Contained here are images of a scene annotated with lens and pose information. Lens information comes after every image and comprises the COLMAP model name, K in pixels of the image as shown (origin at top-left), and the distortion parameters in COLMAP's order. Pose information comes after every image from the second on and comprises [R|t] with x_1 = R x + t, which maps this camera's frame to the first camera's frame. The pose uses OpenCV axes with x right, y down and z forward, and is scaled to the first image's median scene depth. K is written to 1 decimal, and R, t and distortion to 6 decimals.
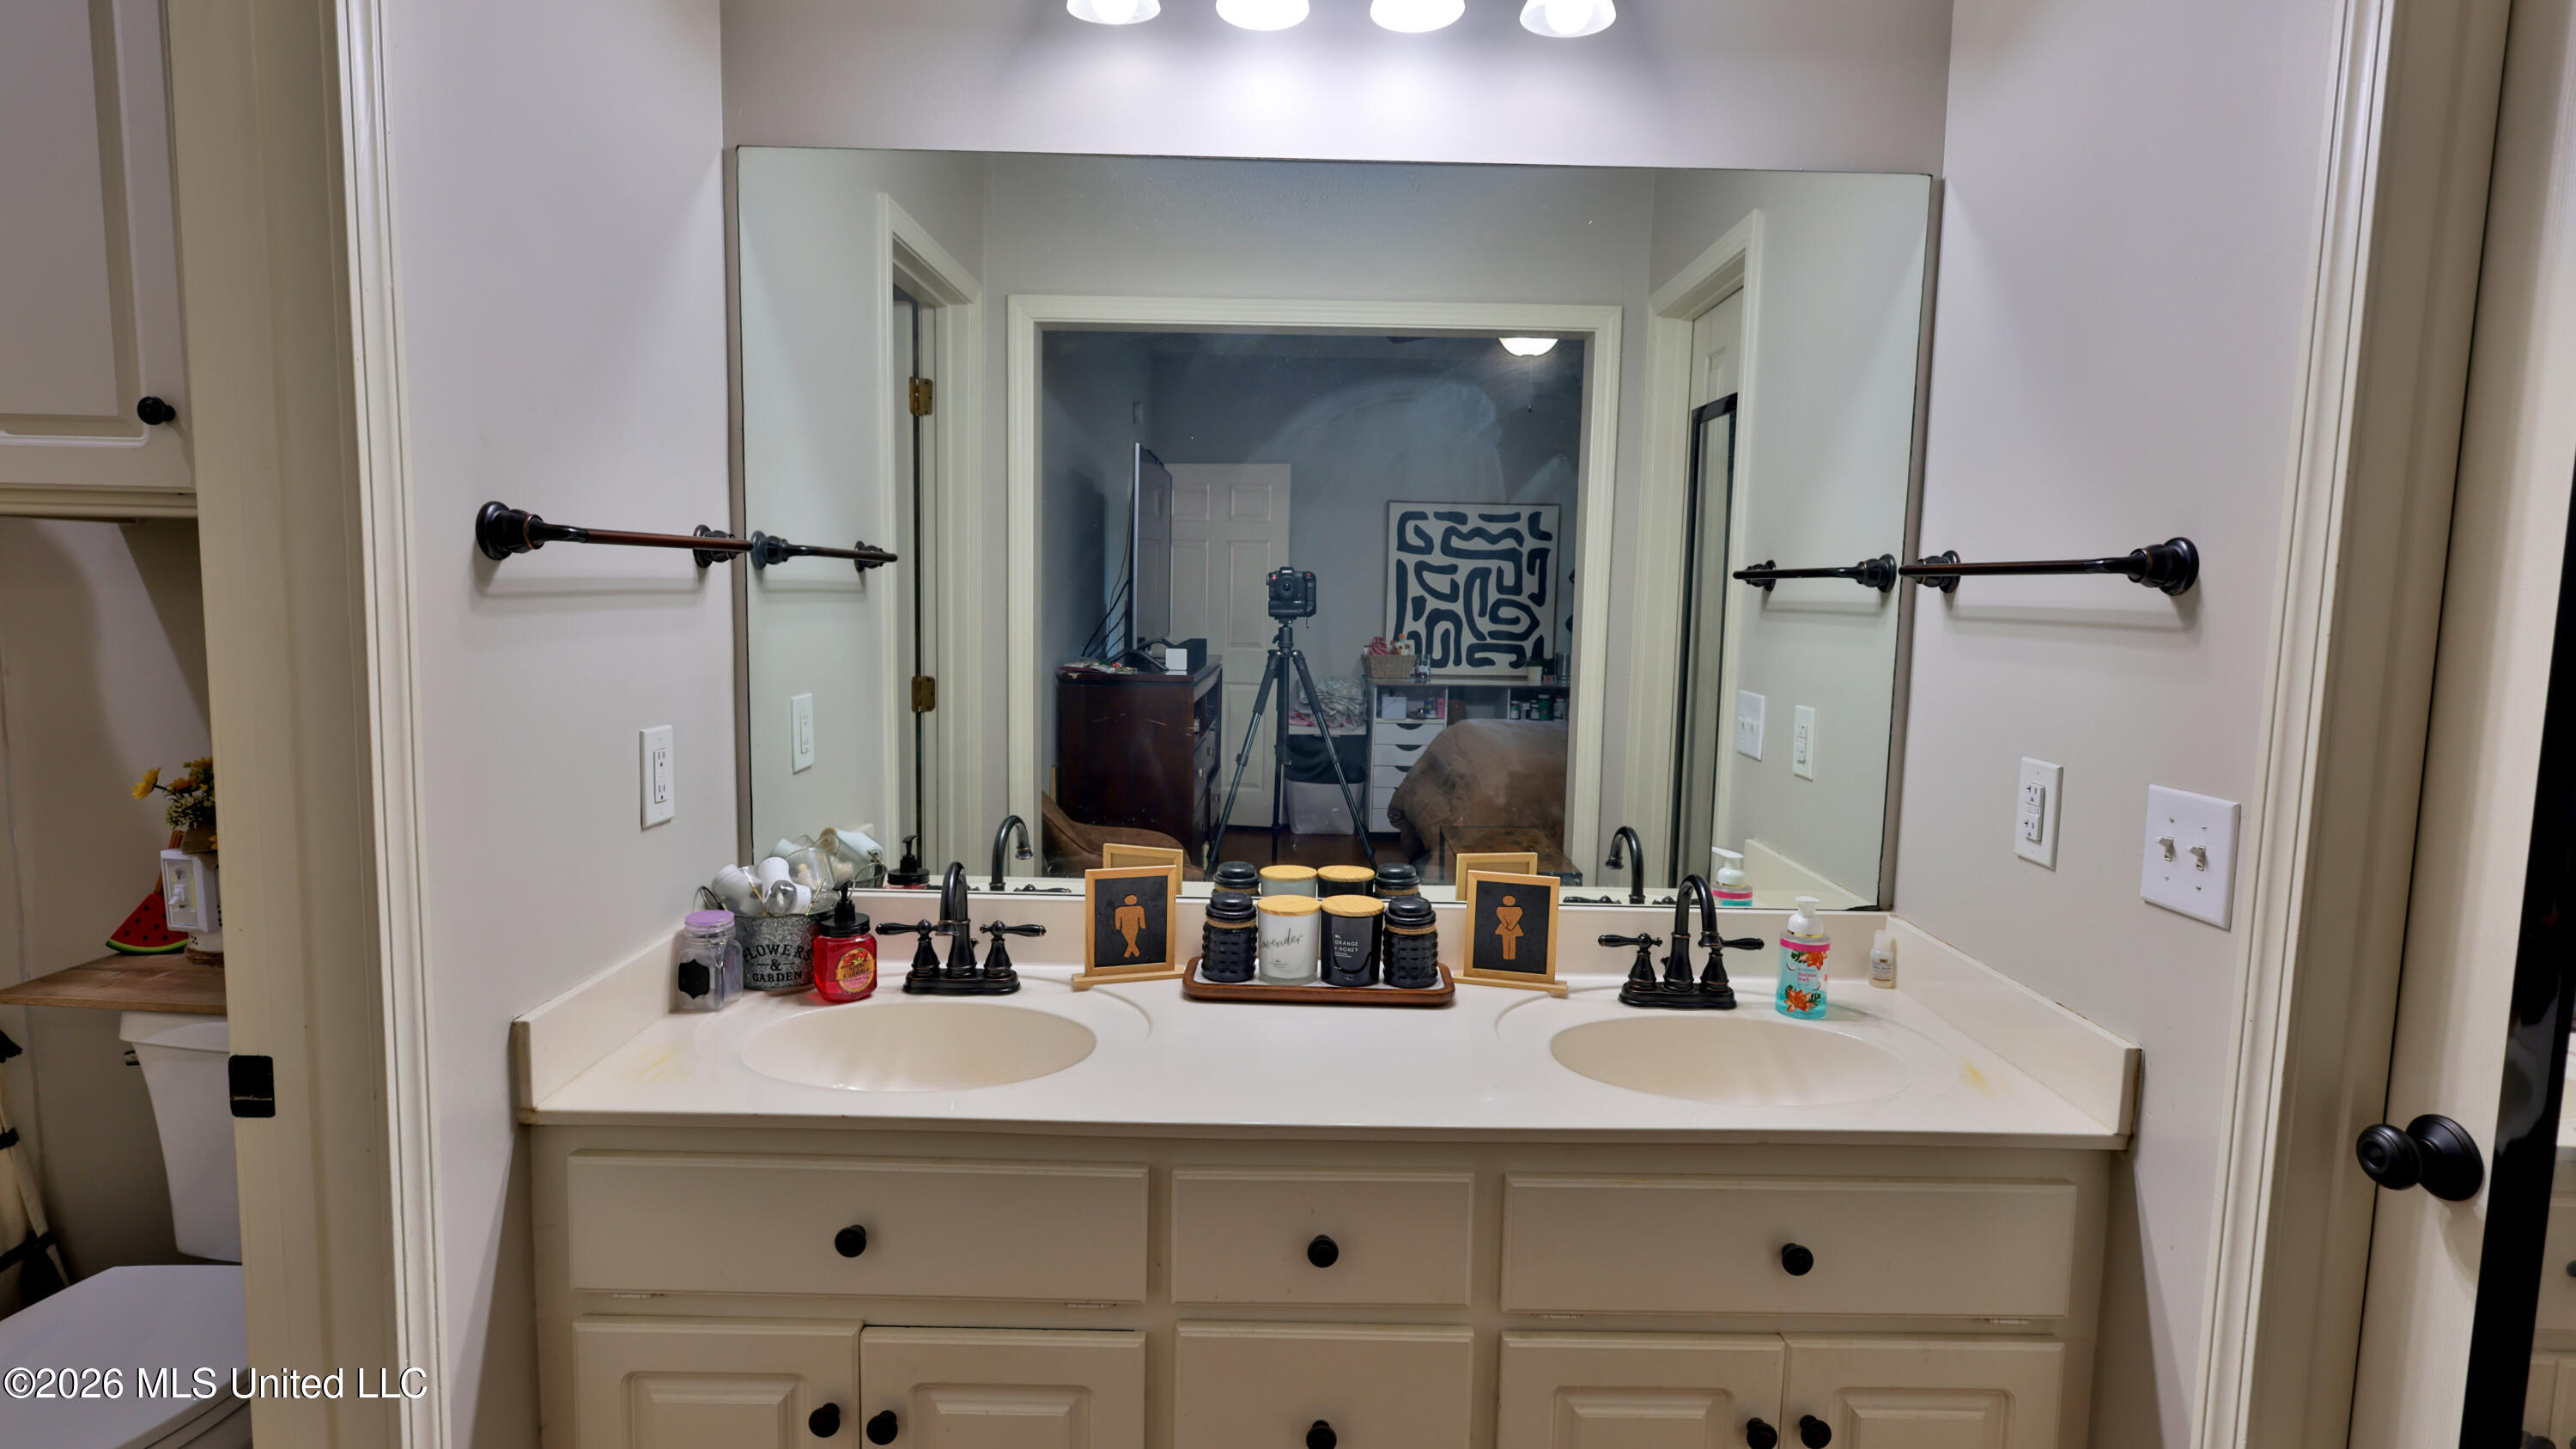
lens RADIAL K [[1248.0, 0, 1292.9], [0, 1248.0, 716.1], [0, 0, 1]] dist [-0.000576, -0.000881]
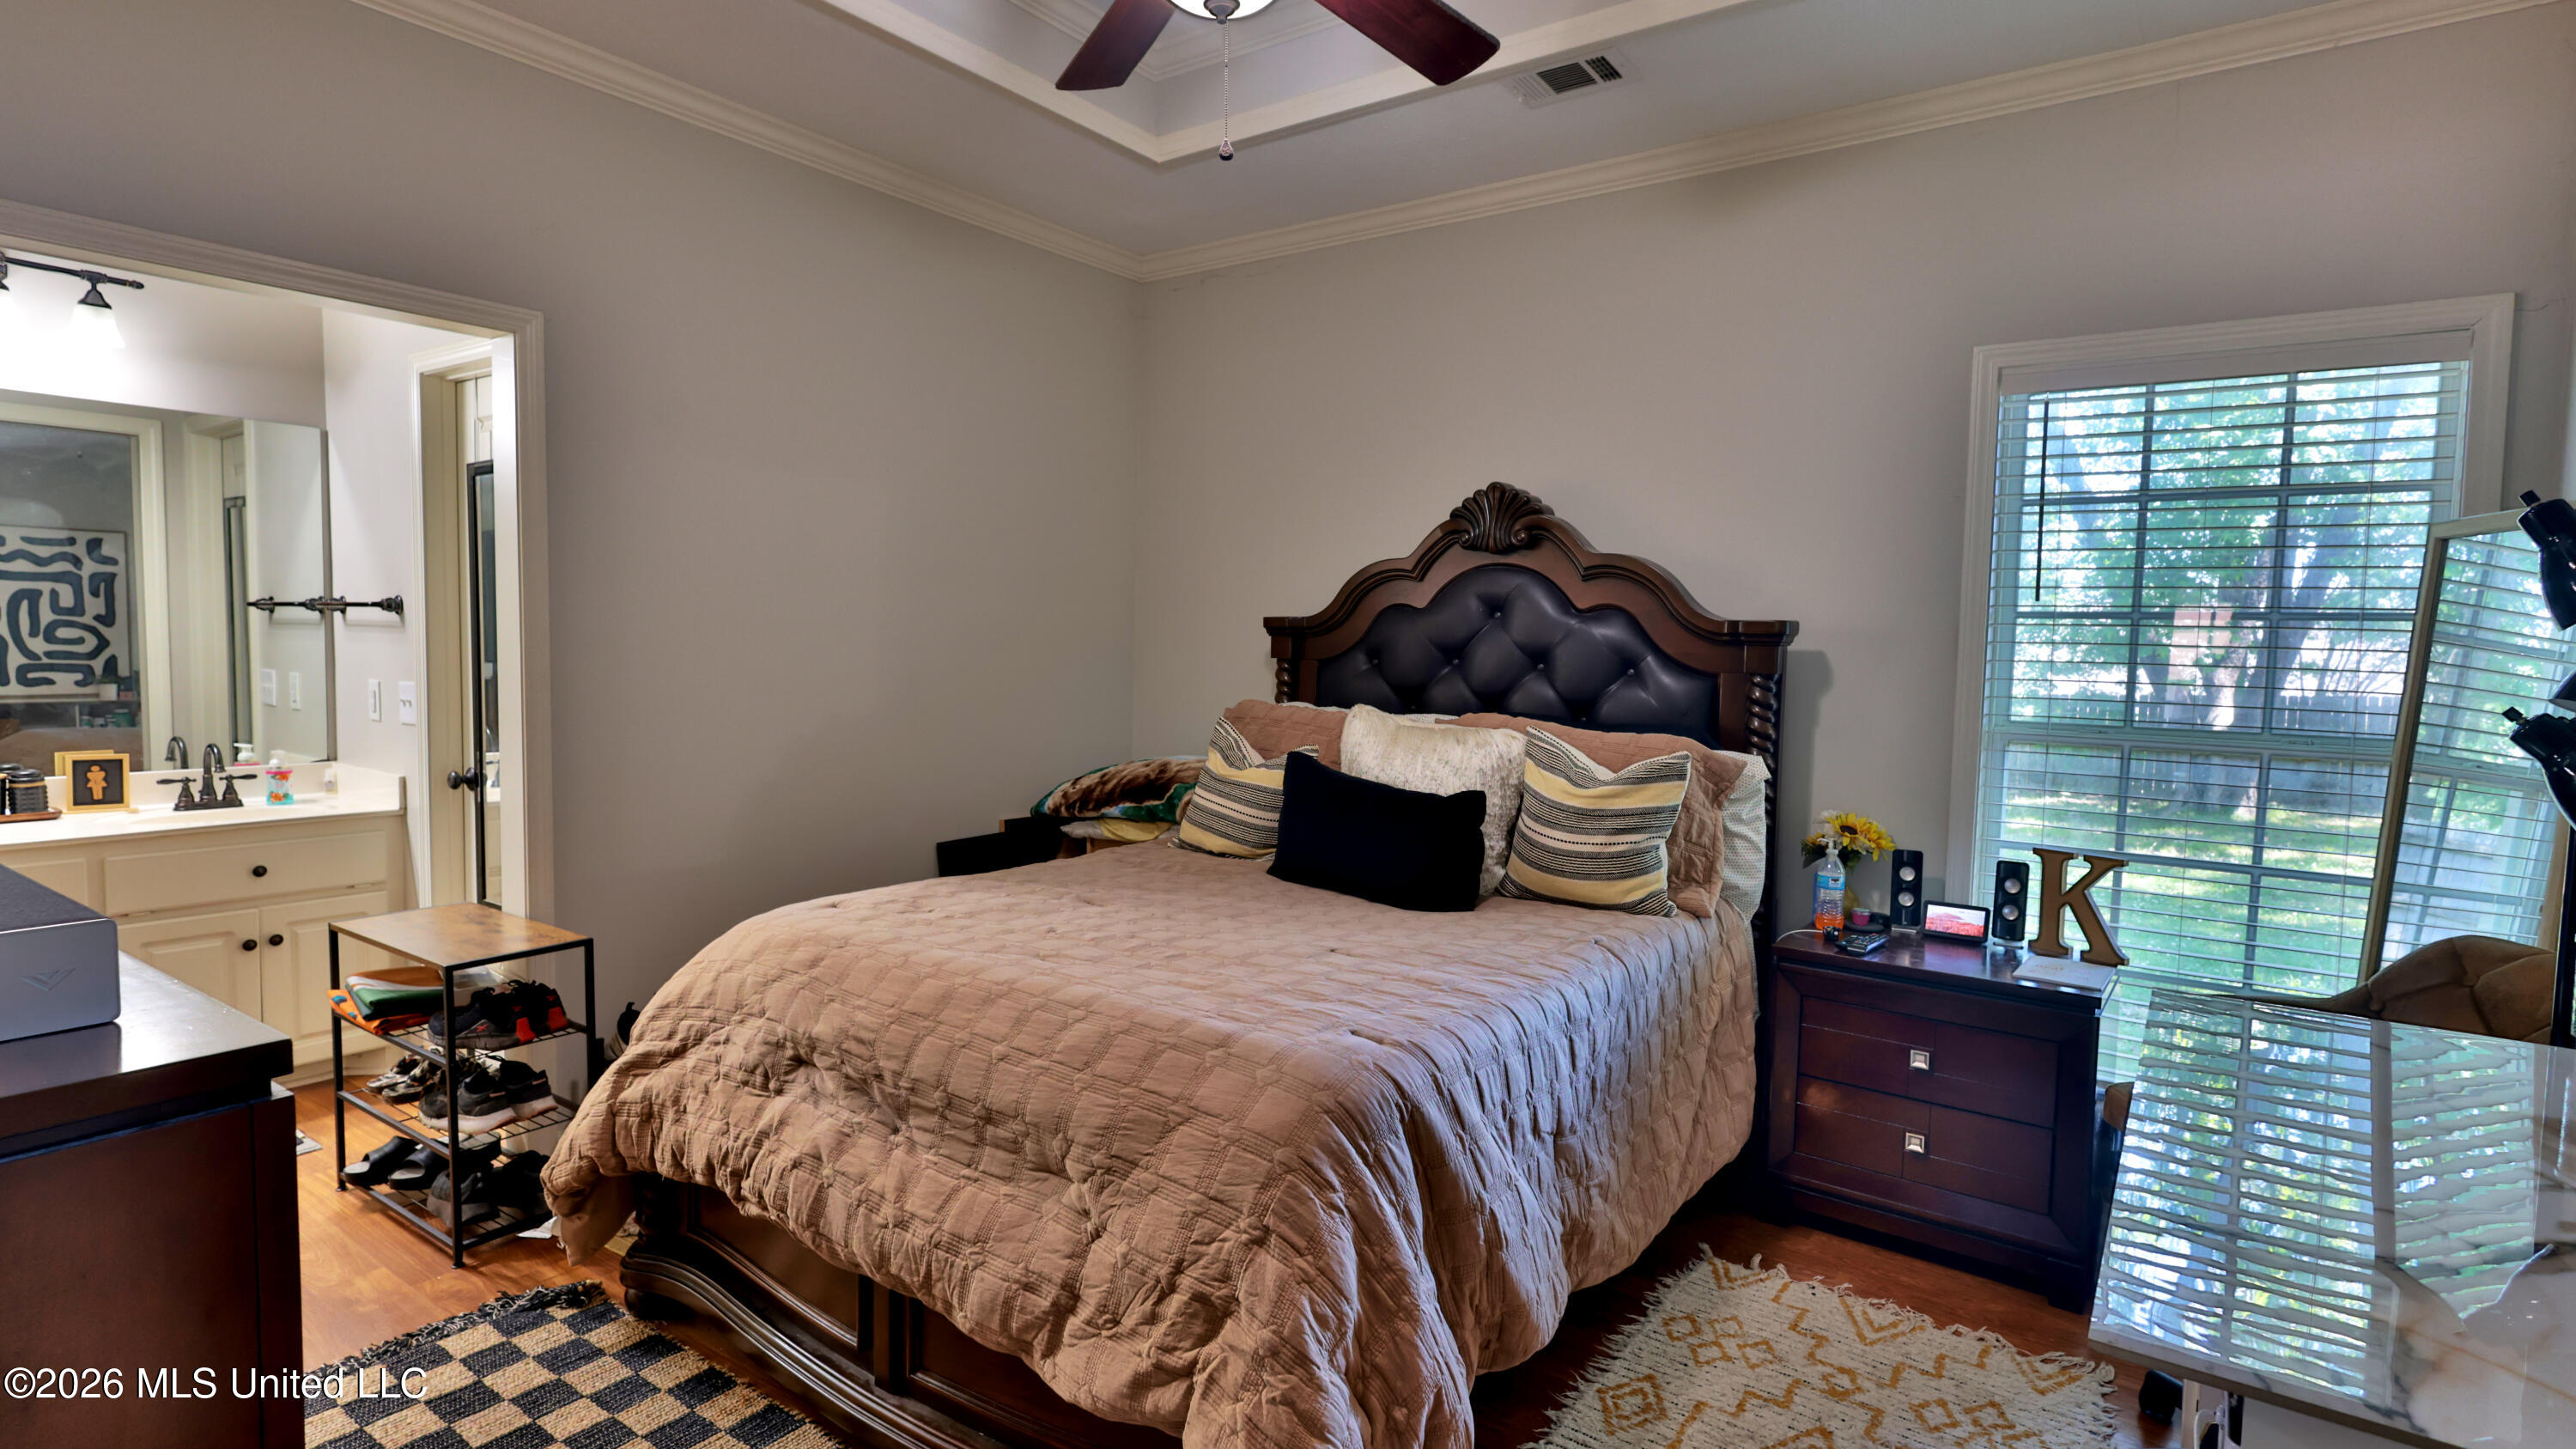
lens RADIAL K [[1248.0, 0, 1292.9], [0, 1248.0, 716.1], [0, 0, 1]] dist [-0.000576, -0.000881]
pose [[0.580809, -0.057465, 0.812009, -0.227032], [0.074215, 0.997089, 0.017479, 0.120846], [-0.810650, 0.050111, 0.583383, -1.188432]]
